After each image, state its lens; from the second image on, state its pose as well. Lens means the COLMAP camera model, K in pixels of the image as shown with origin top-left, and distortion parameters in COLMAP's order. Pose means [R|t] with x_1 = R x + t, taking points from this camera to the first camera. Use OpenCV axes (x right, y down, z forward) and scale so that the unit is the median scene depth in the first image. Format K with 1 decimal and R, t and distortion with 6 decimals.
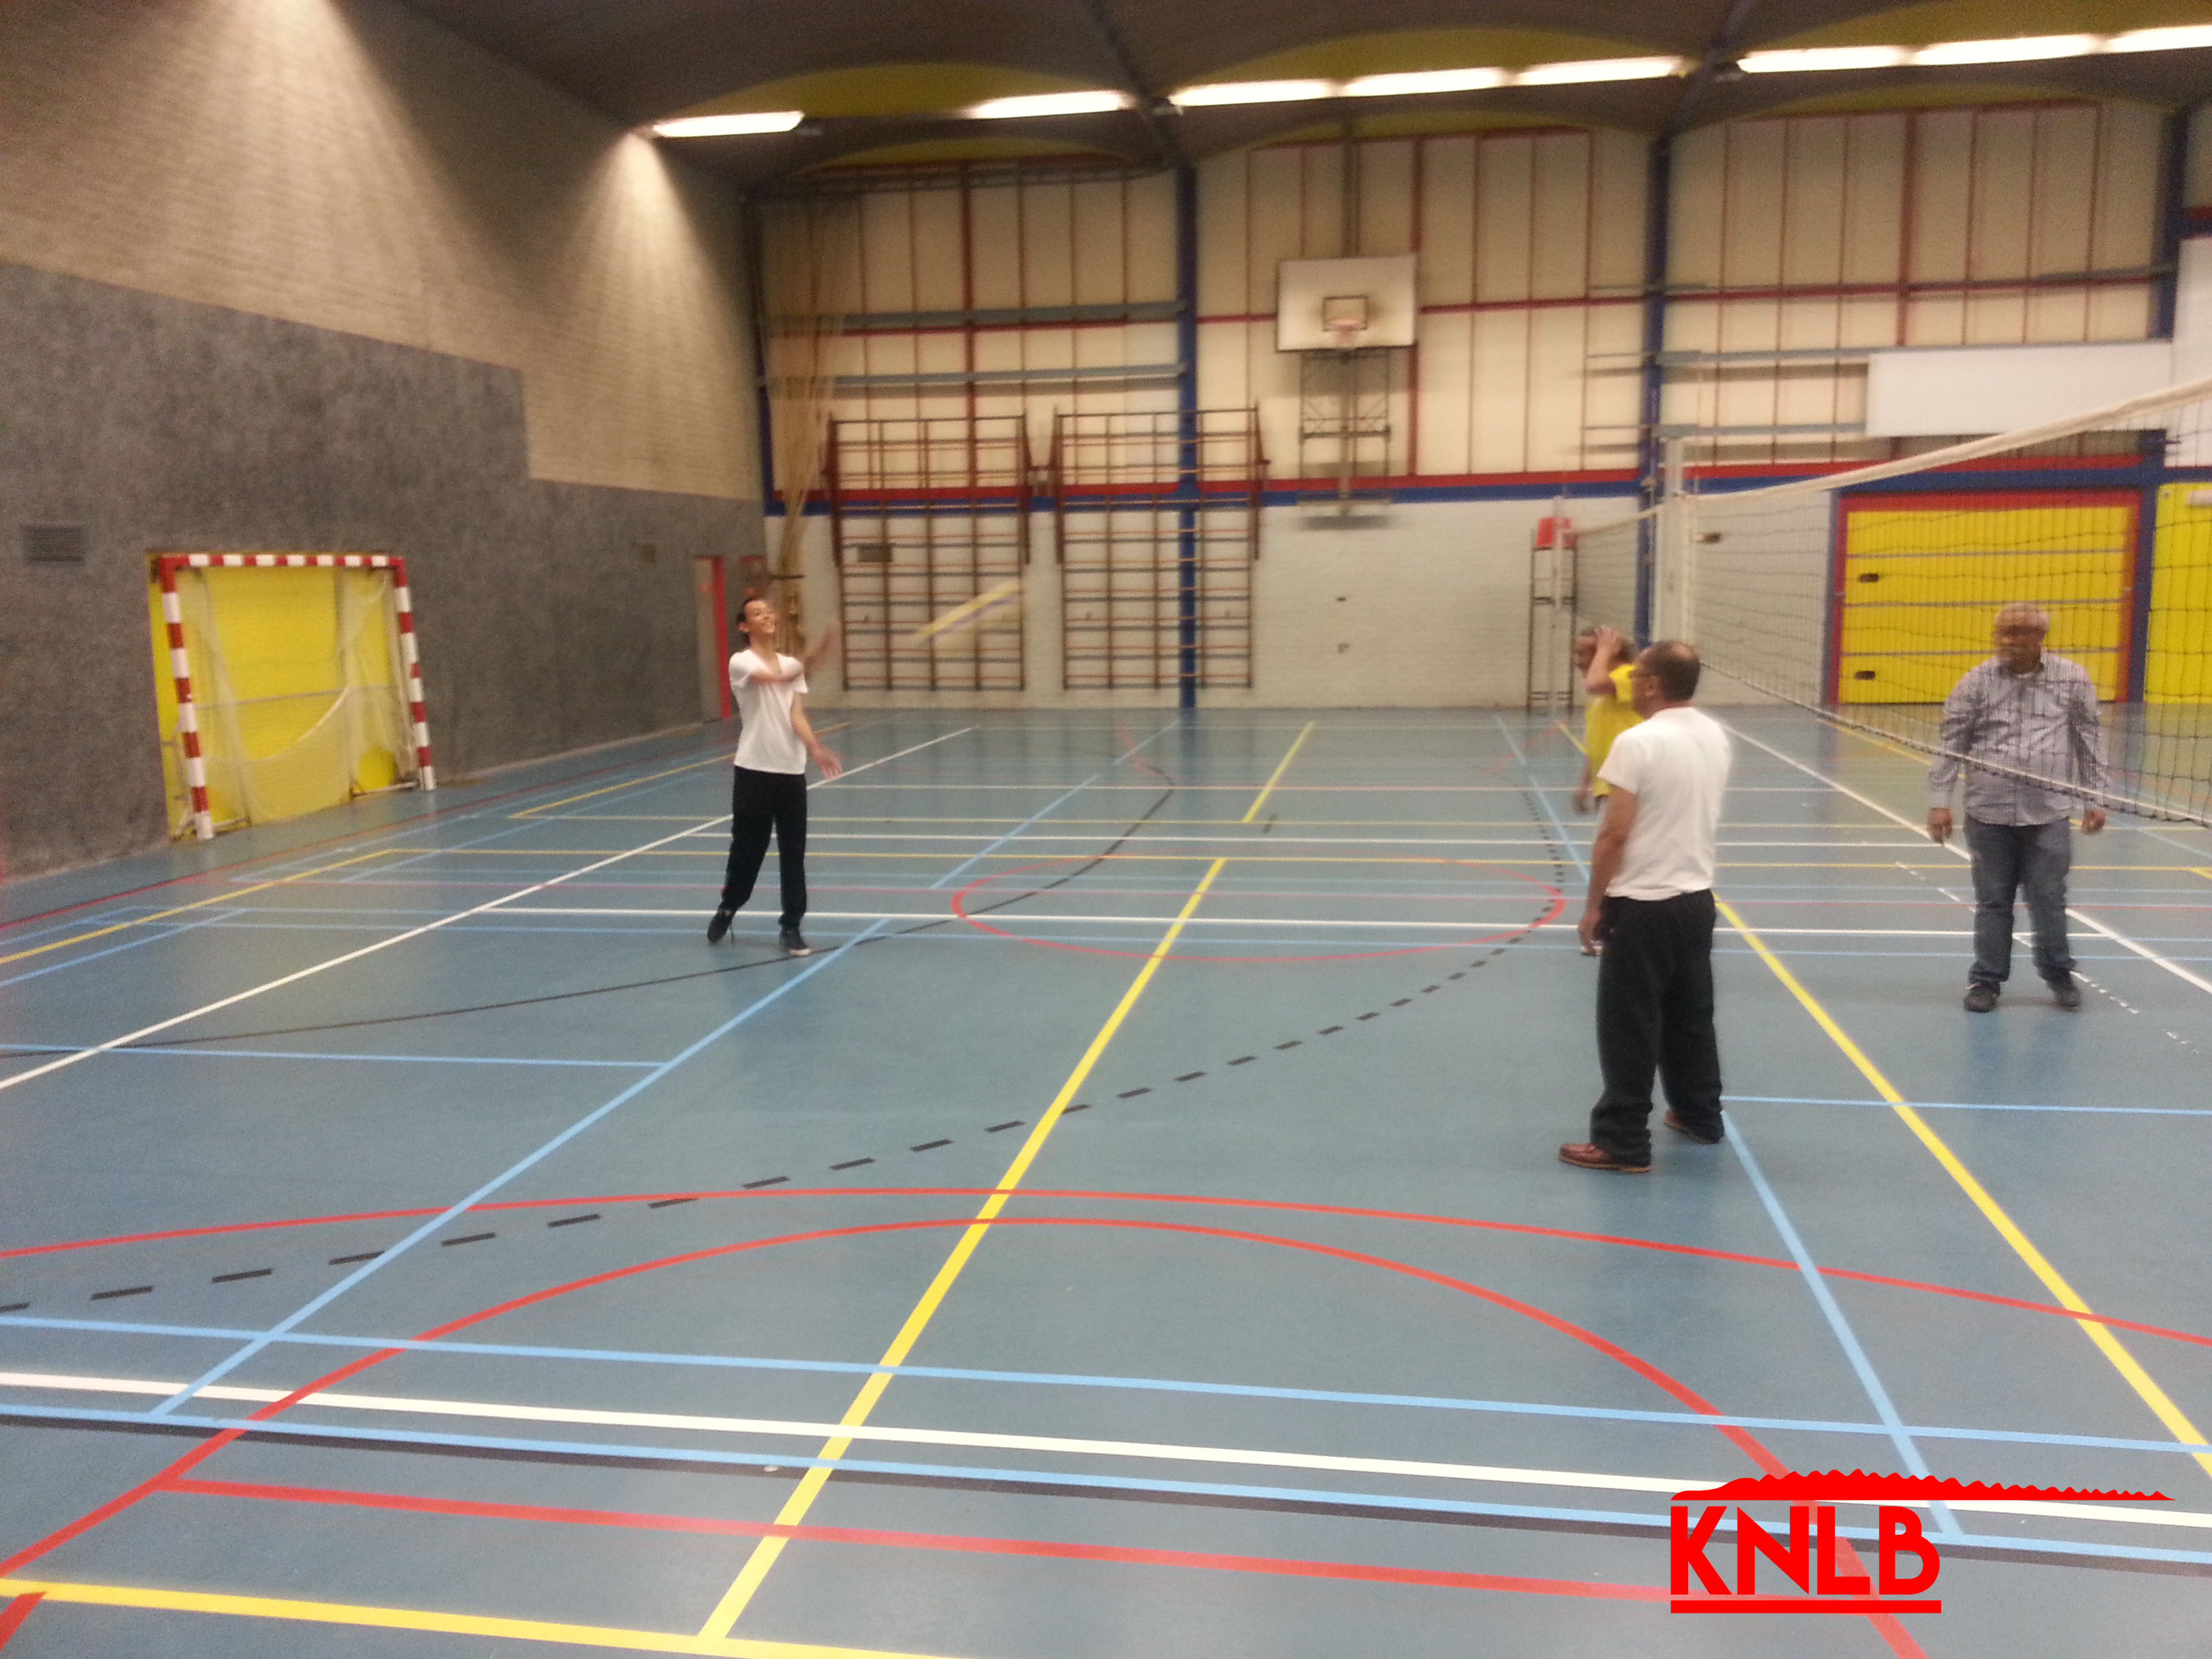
lens RADIAL K [[1791.7, 0, 1106.0], [0, 1791.7, 829.5], [0, 0, 1]] dist [0.114388, -0.201470]
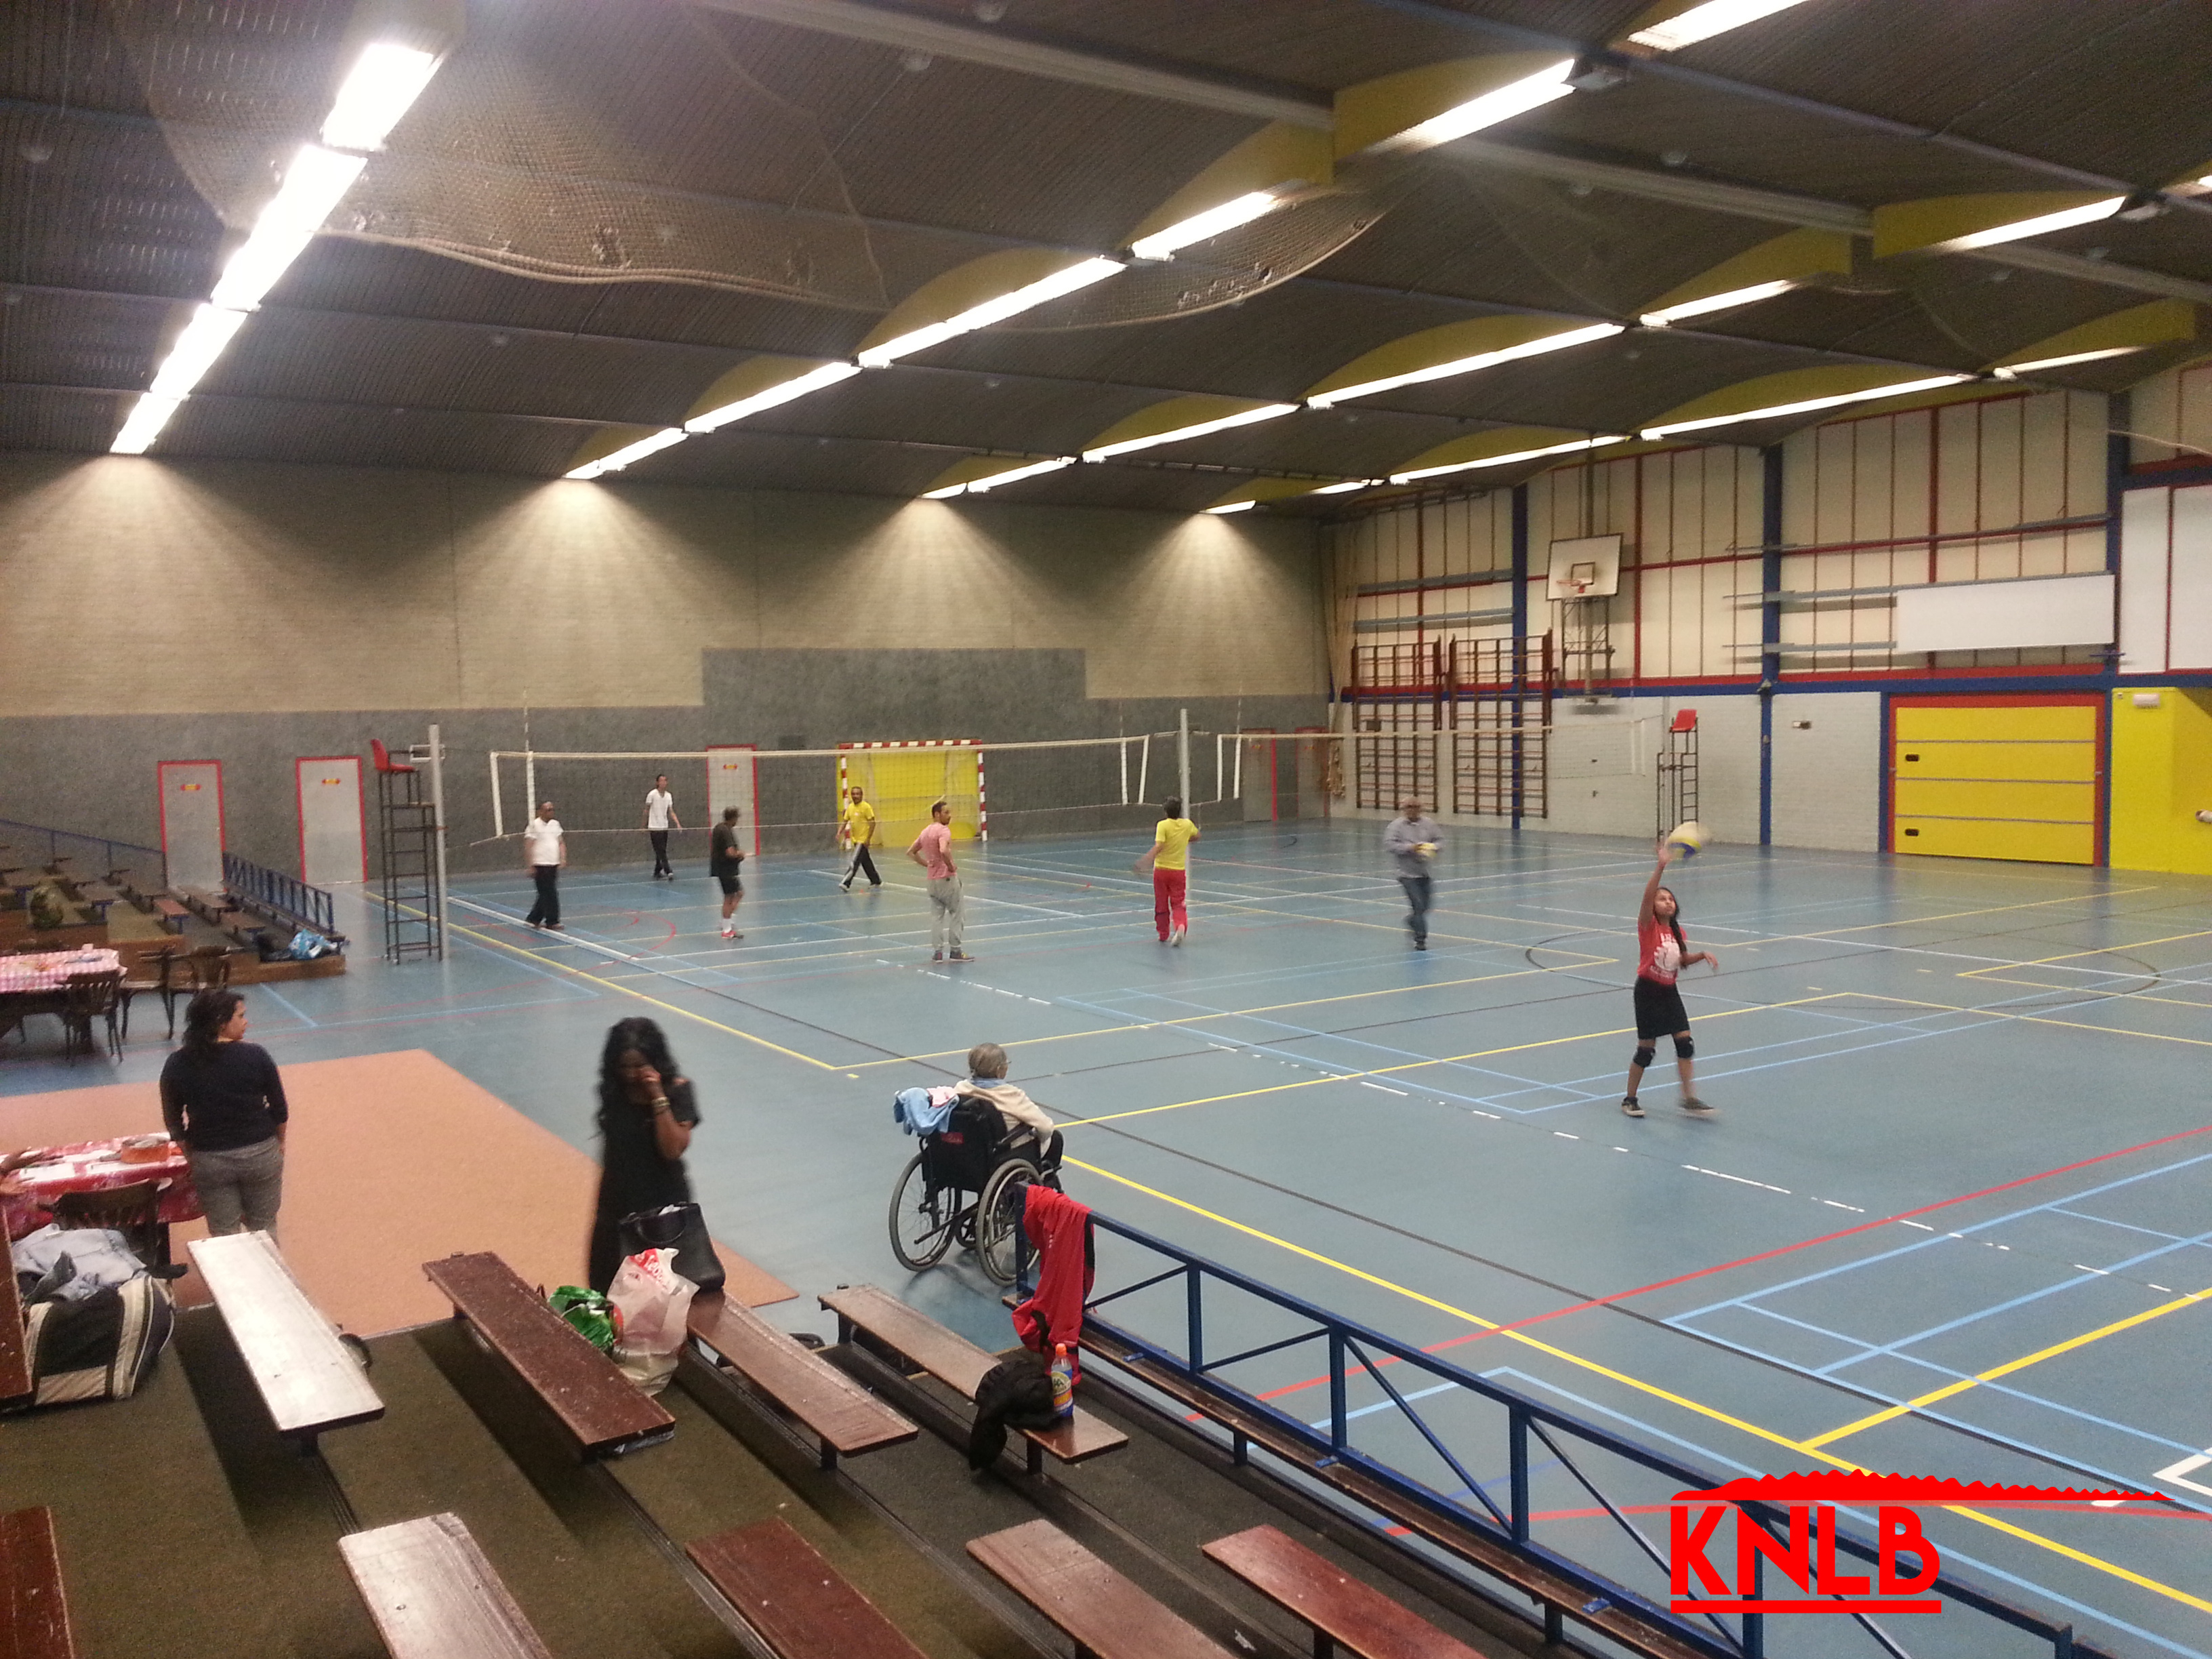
lens RADIAL K [[1774.9, 0, 1114.3], [0, 1774.9, 819.3], [0, 0, 1]] dist [0.119010, -0.182348]
pose [[0.680209, 0.050677, -0.731264, 0.986015], [-0.096630, 0.995100, -0.020923, -0.012752], [0.726621, 0.084894, 0.681773, -0.295224]]
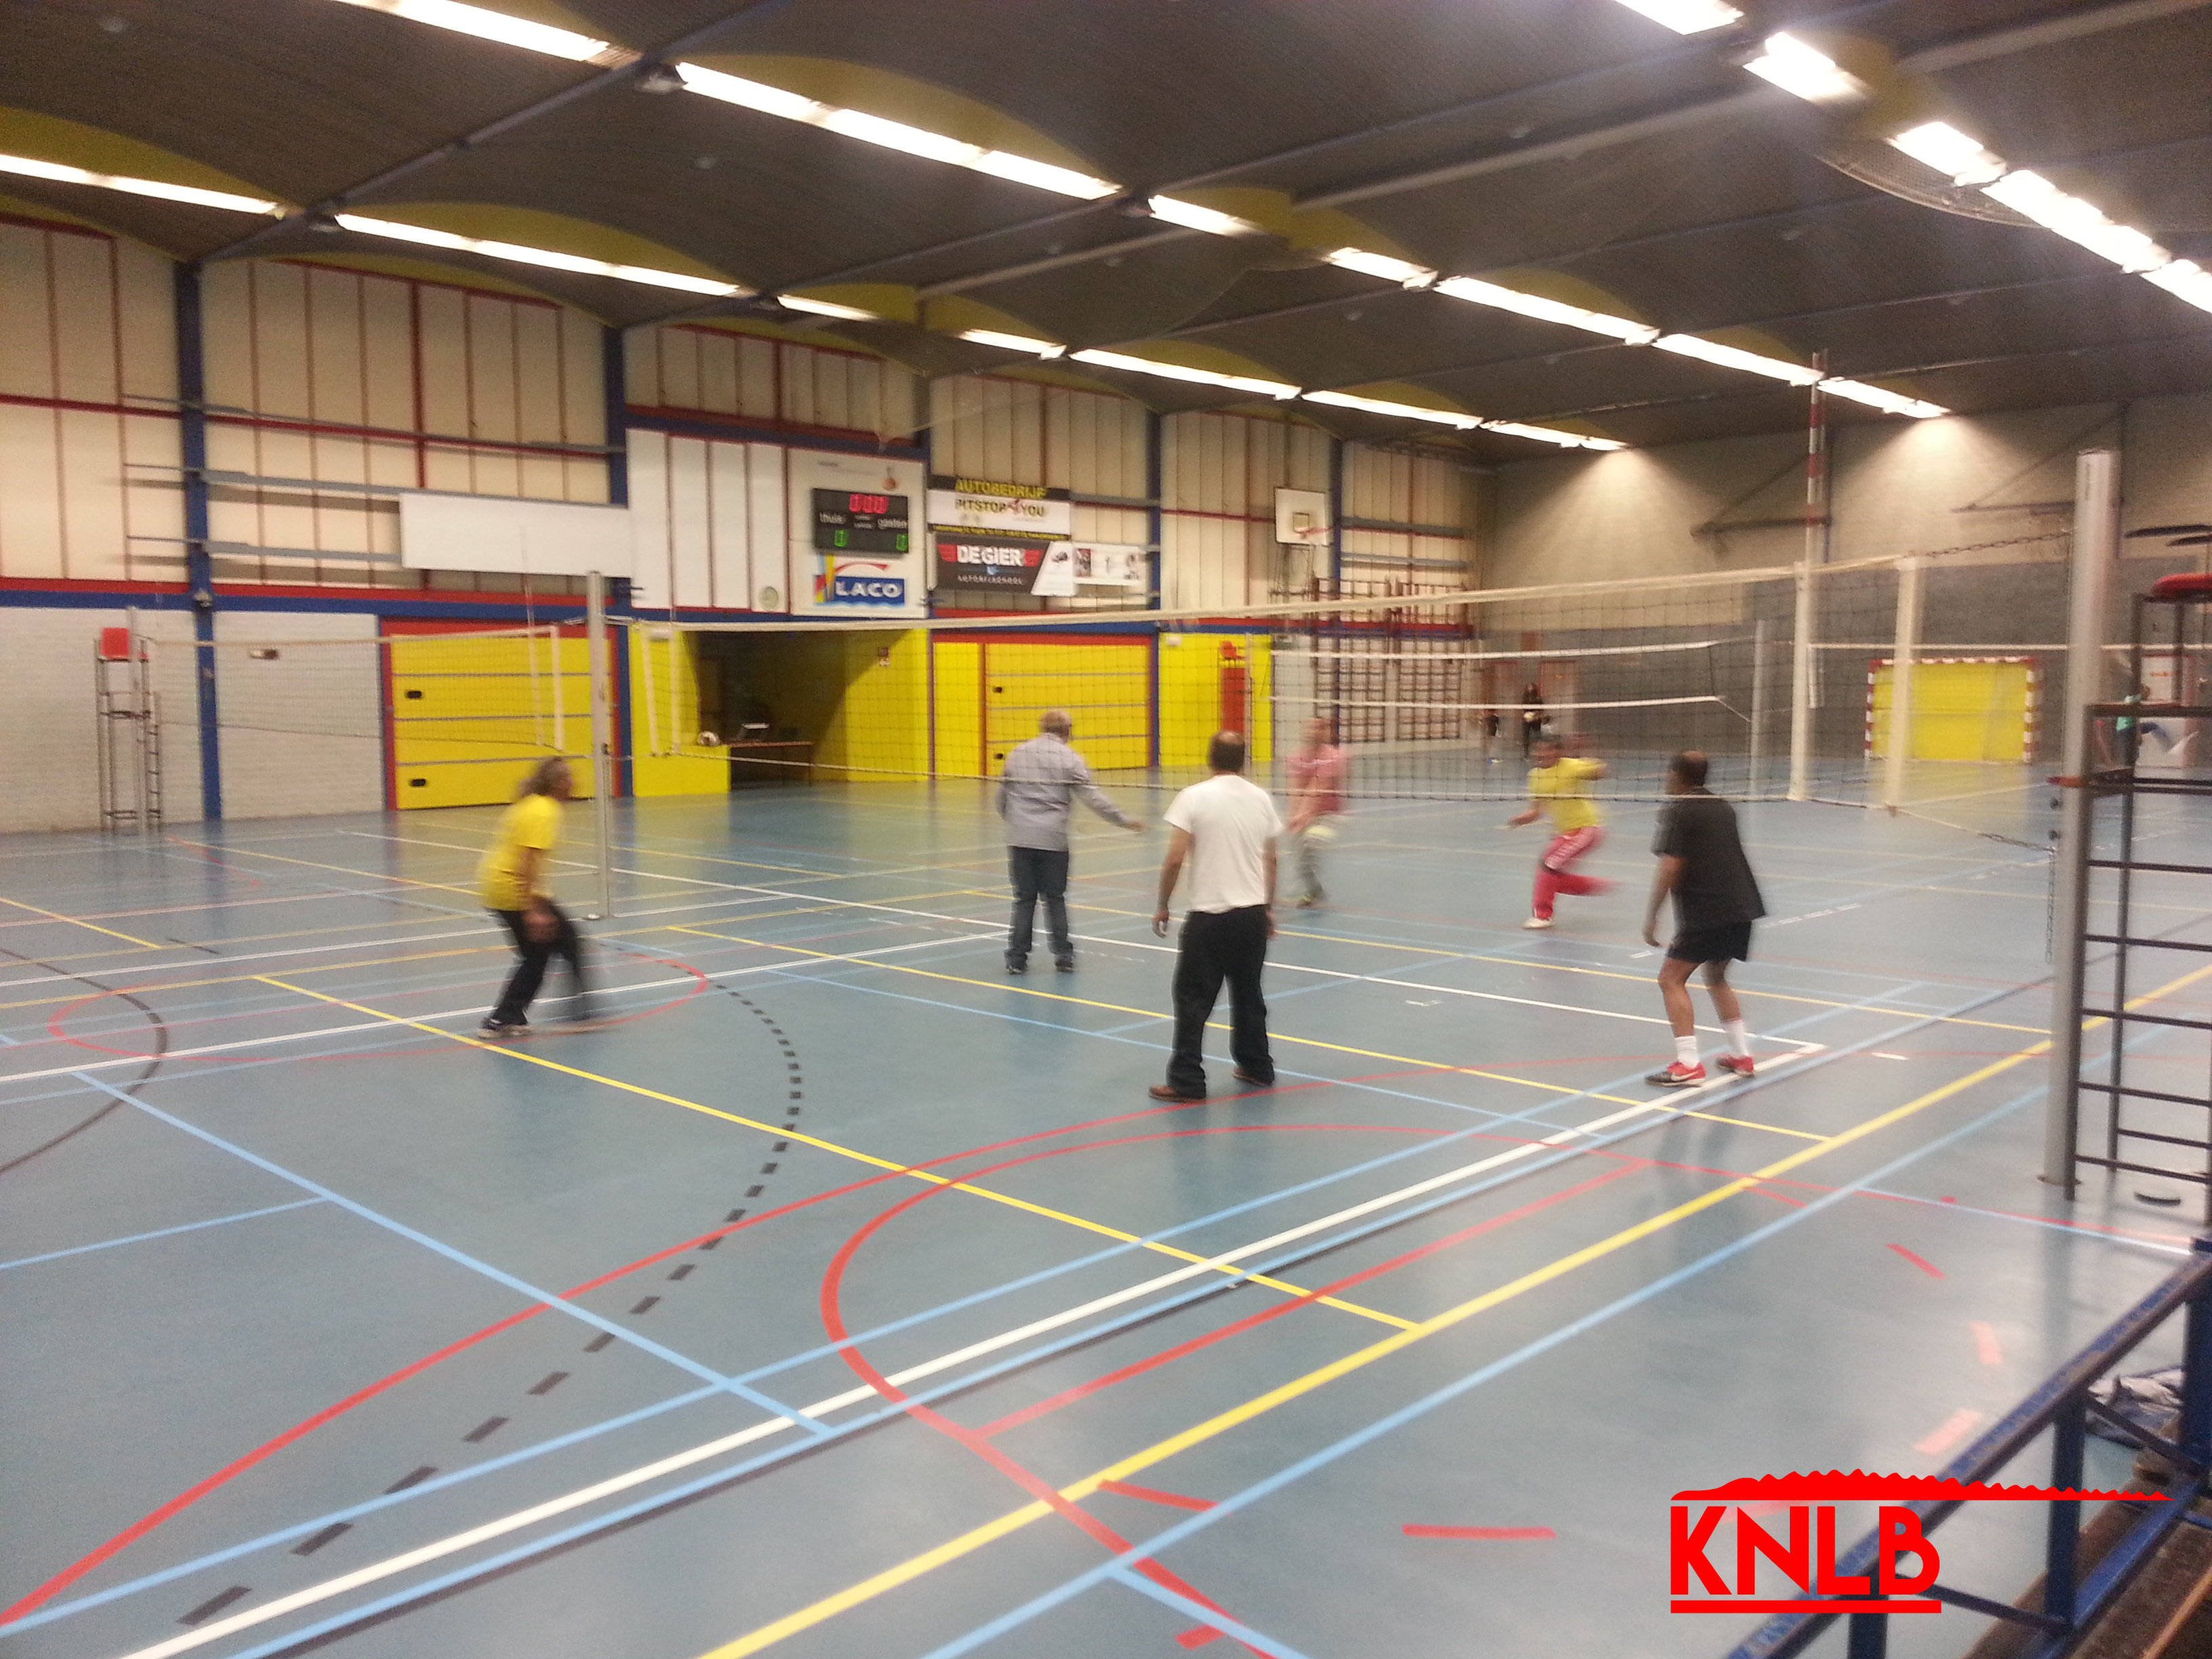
lens RADIAL K [[1774.9, 0, 1114.3], [0, 1774.9, 819.3], [0, 0, 1]] dist [0.119010, -0.182348]
pose [[0.570718, -0.053576, 0.819396, -0.236830], [0.112066, 0.993615, -0.013088, -0.001689], [-0.813463, 0.099296, 0.573078, 0.037820]]
